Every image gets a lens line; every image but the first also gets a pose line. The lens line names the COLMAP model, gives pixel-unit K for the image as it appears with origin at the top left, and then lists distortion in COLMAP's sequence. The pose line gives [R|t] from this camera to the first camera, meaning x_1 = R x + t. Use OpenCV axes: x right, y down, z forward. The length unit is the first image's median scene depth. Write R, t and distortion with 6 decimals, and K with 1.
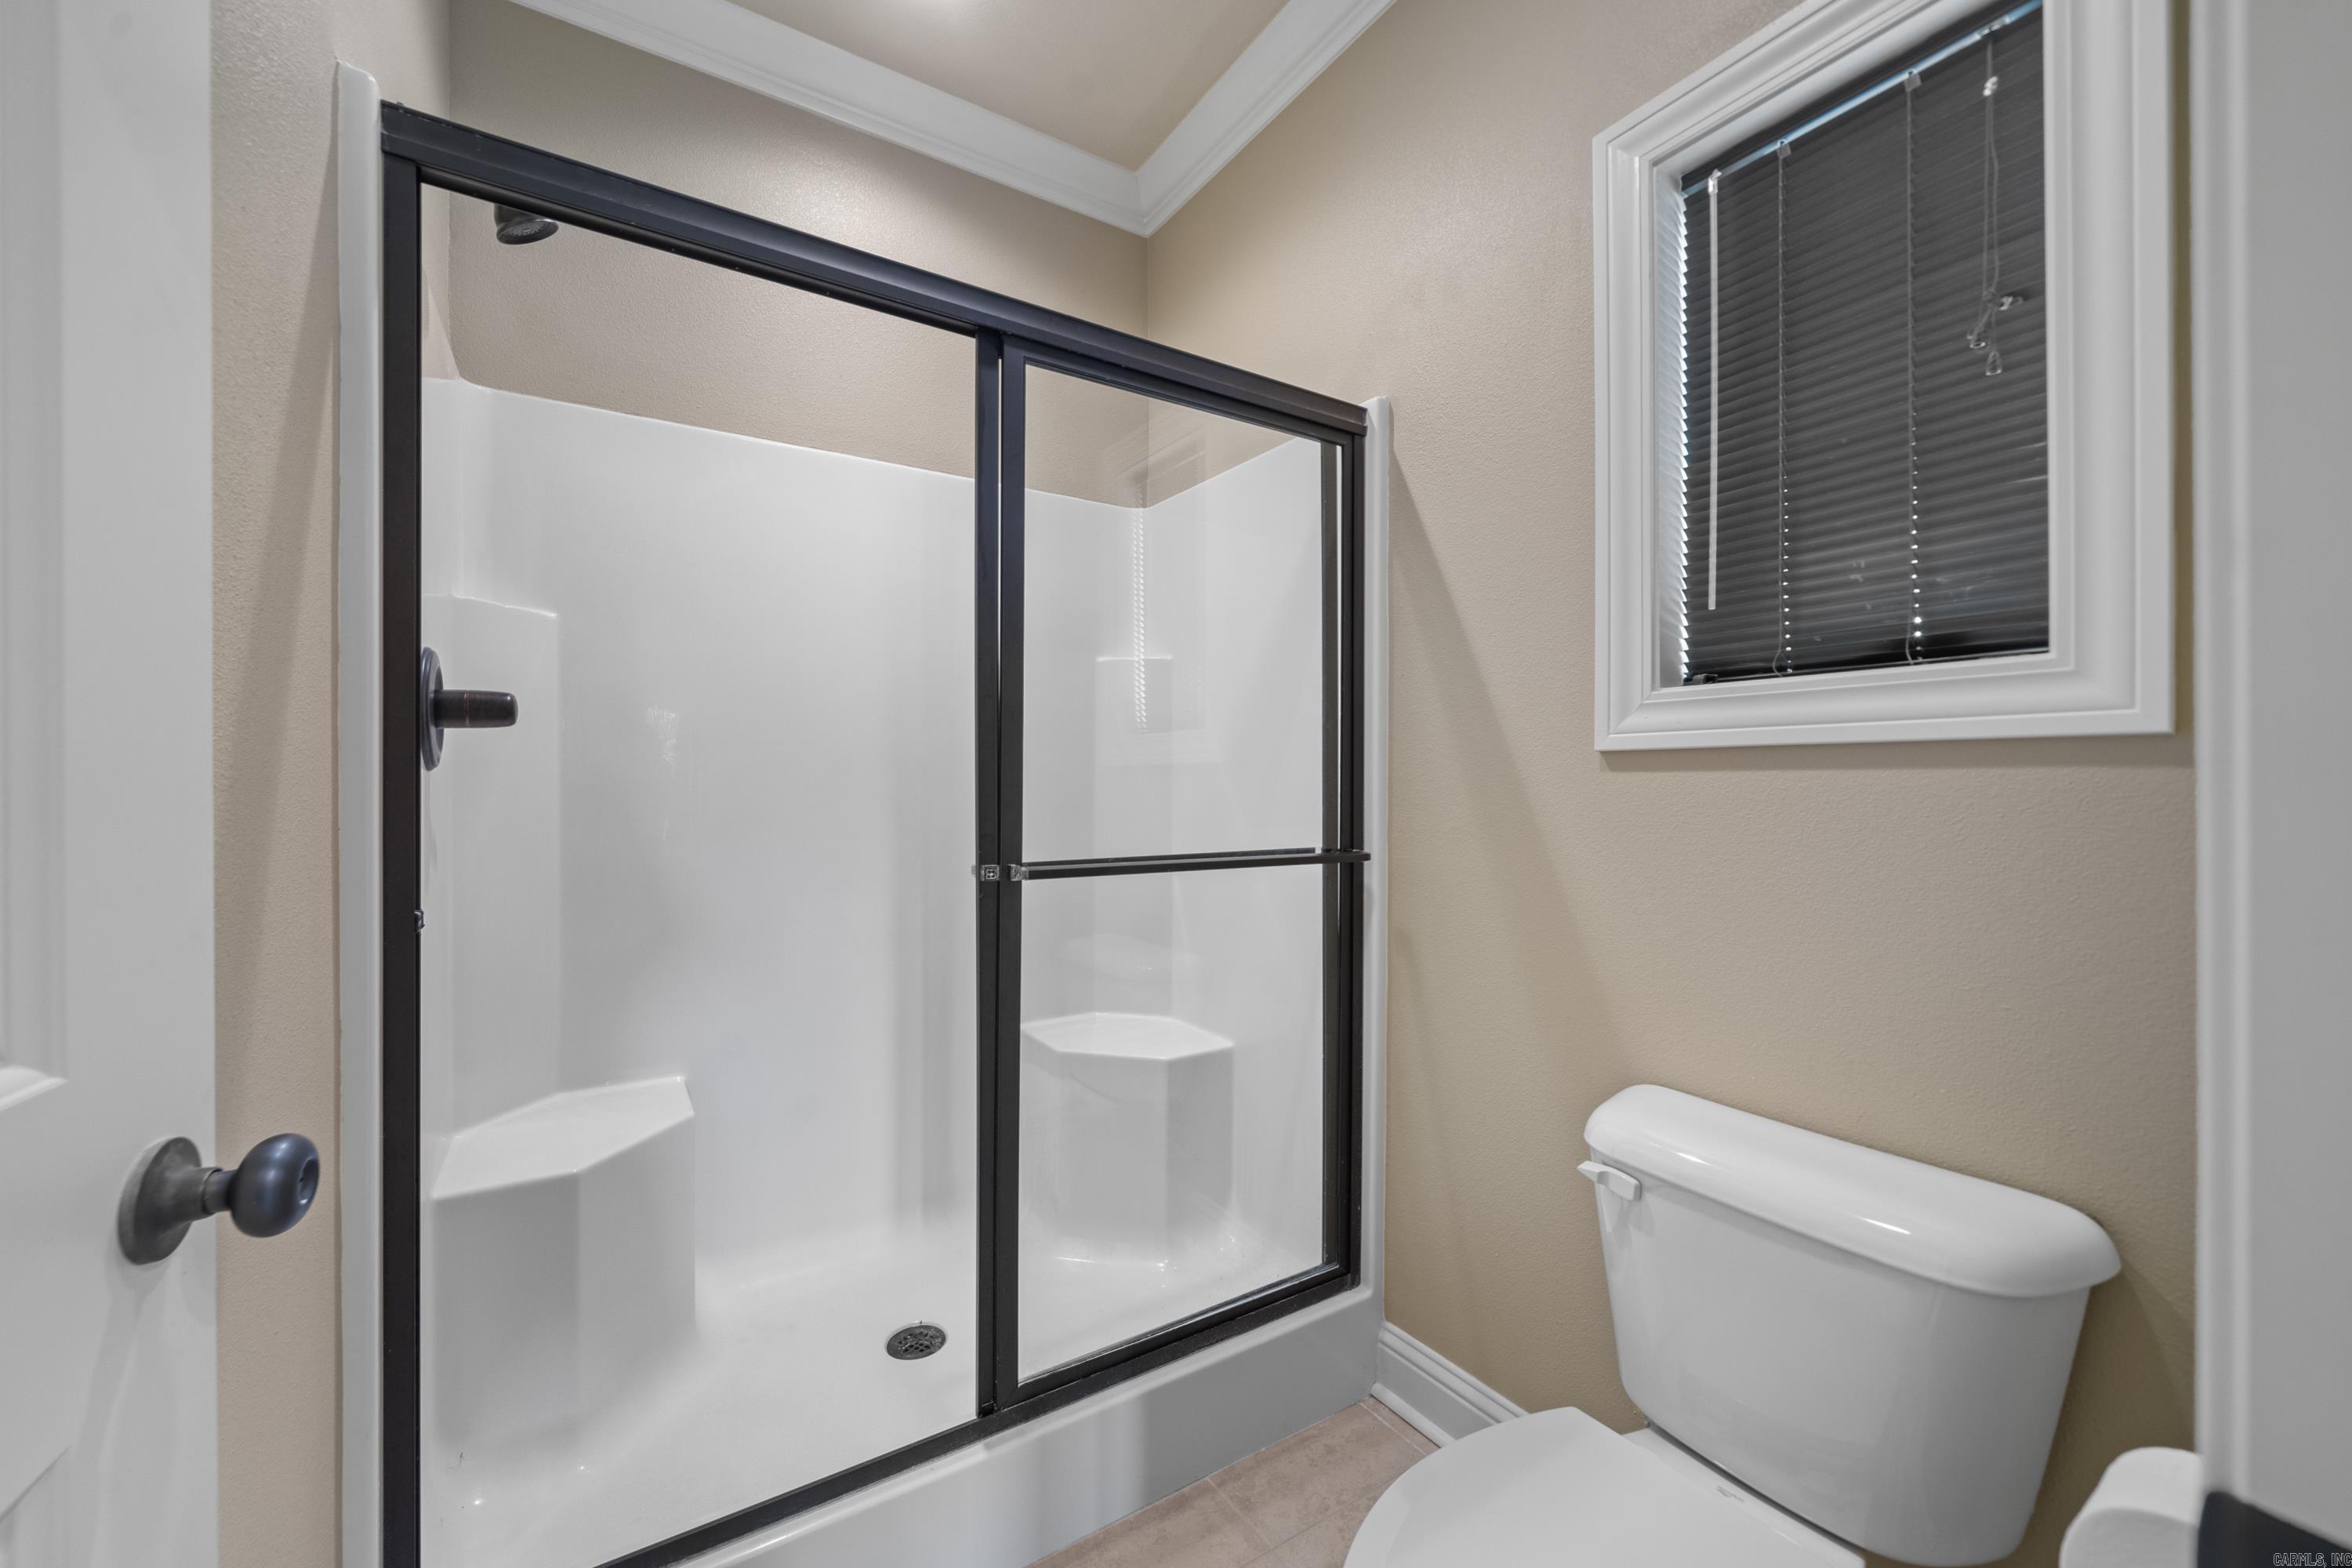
lens RADIAL K [[914.7, 0, 1176.0], [0, 914.7, 784.0], [0, 0, 1]] dist [0.000412, 0.000053]
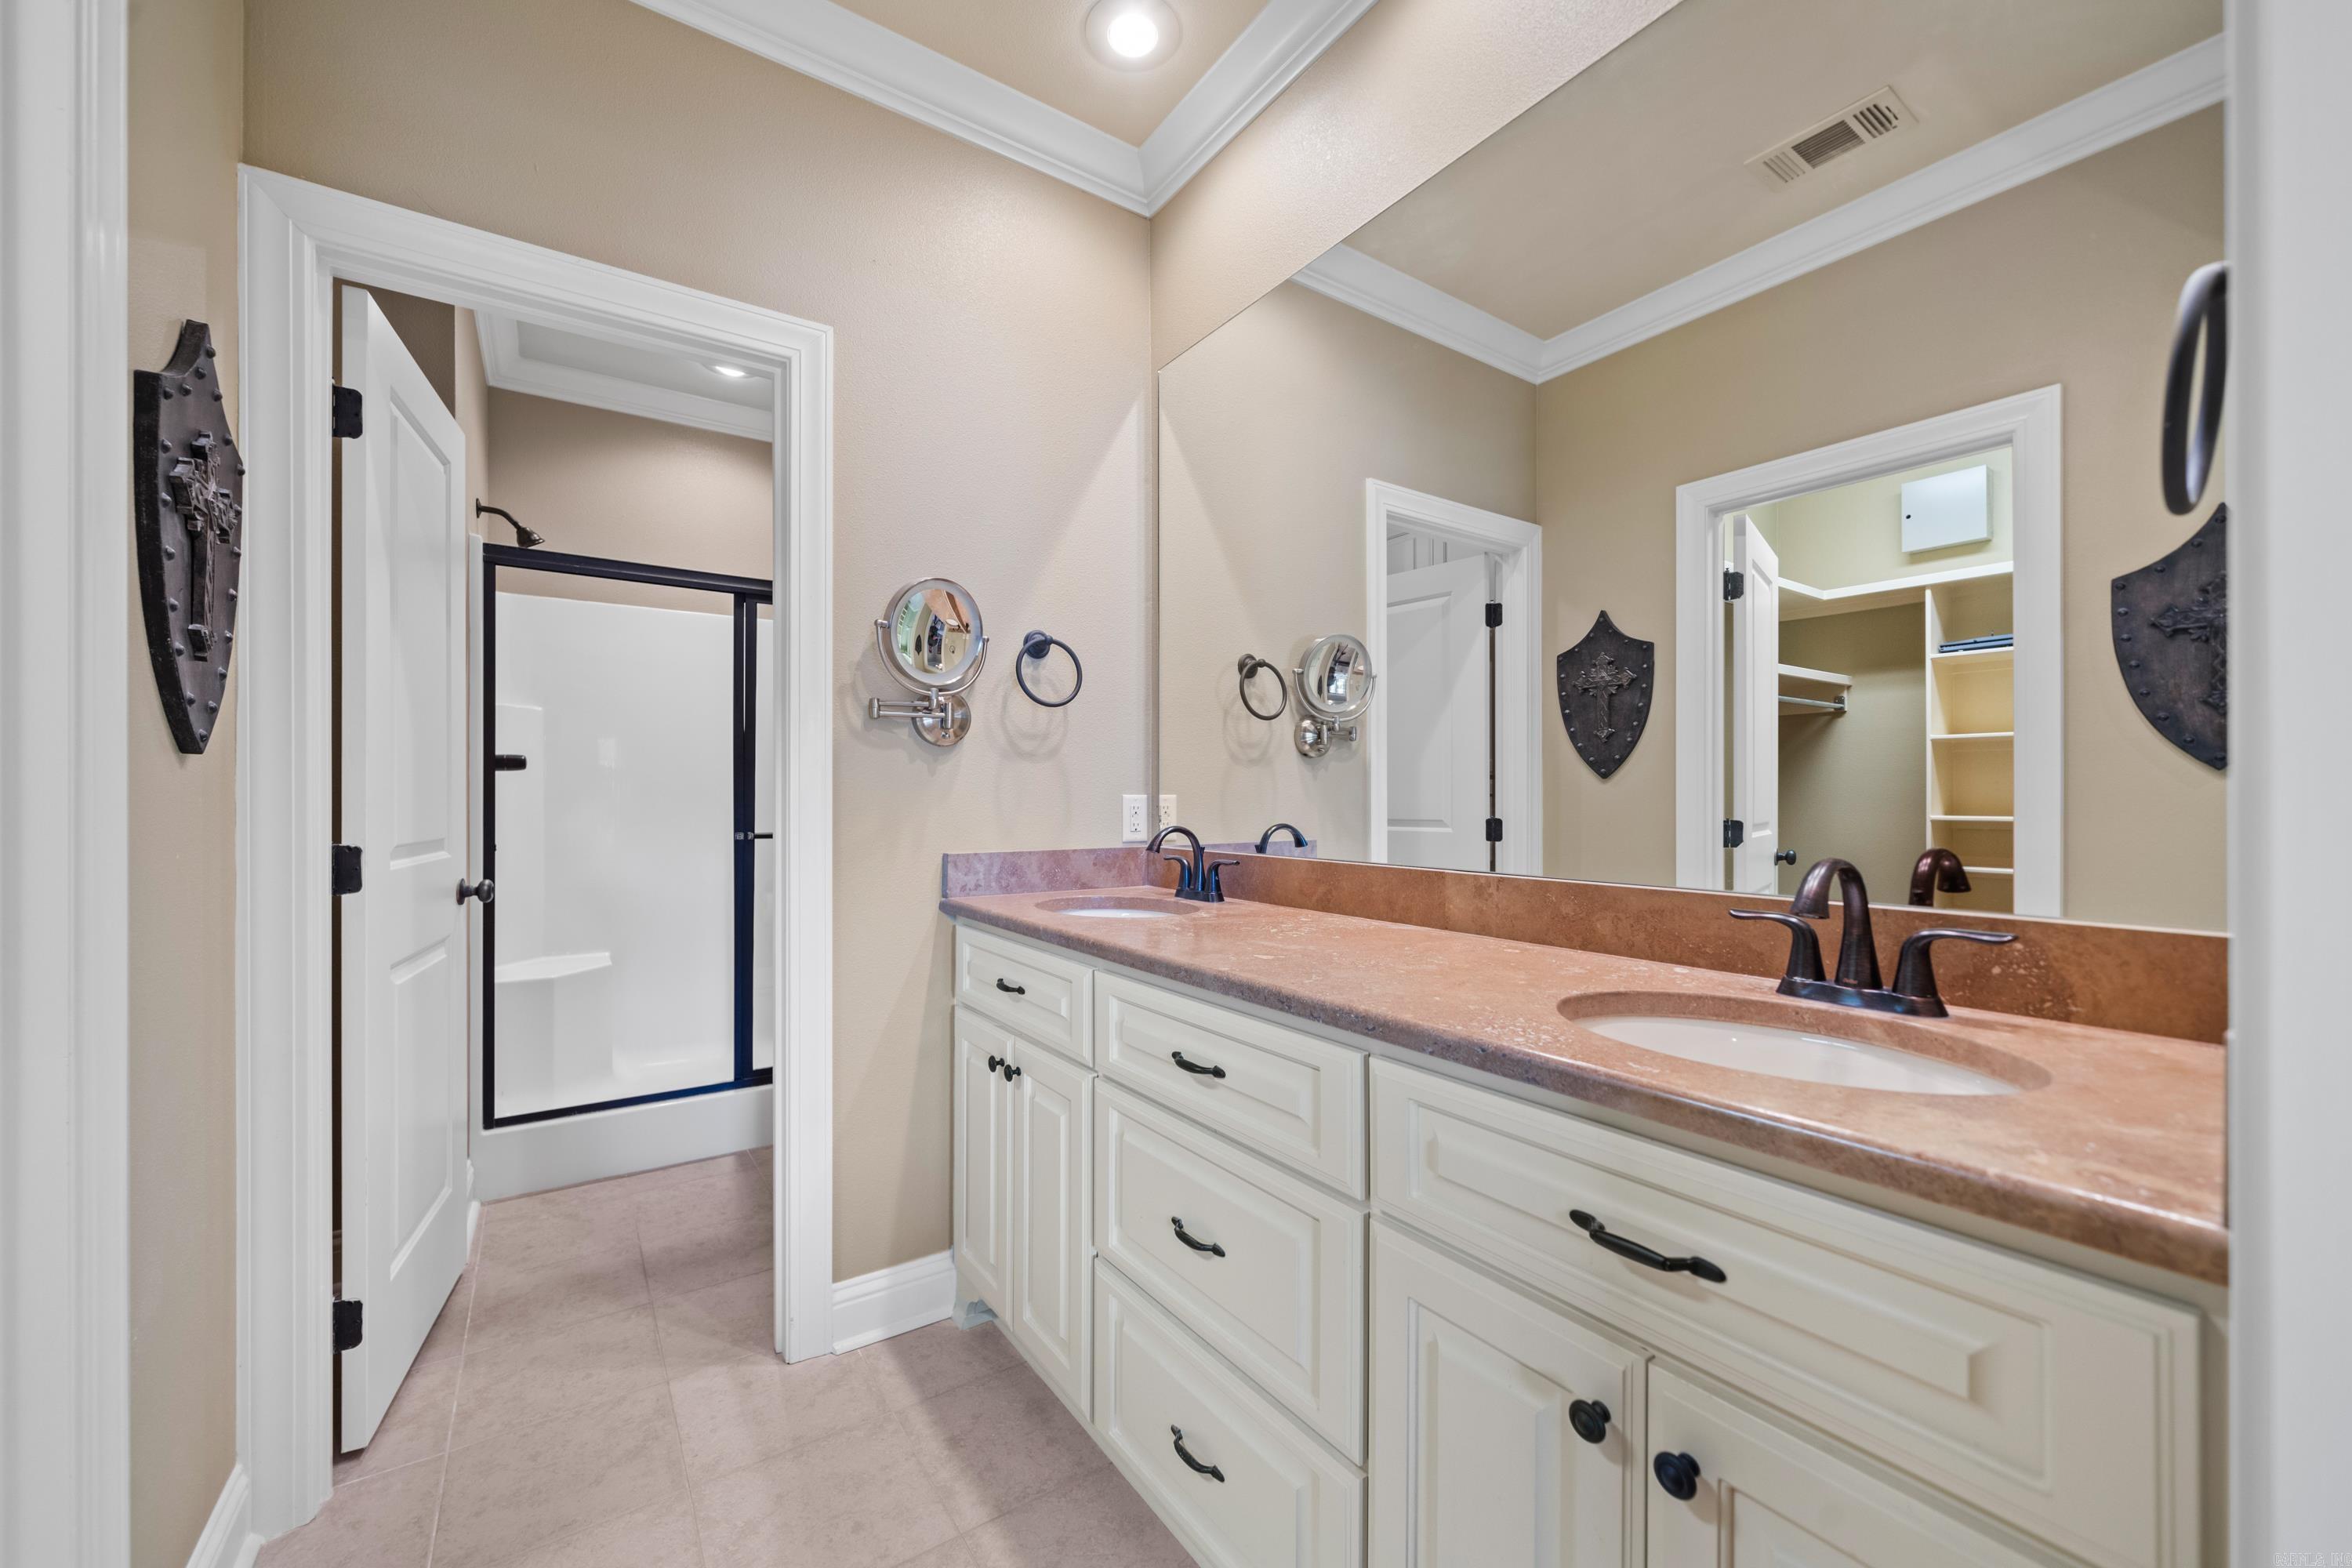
lens RADIAL K [[924.6, 0, 1154.4], [0, 924.6, 803.5], [0, 0, 1]] dist [-0.001178, 0.000055]
pose [[0.999960, 0.003161, 0.008378, 0.785293], [-0.003216, 0.999973, 0.006636, -0.000126], [-0.008357, -0.006662, 0.999943, -1.254458]]
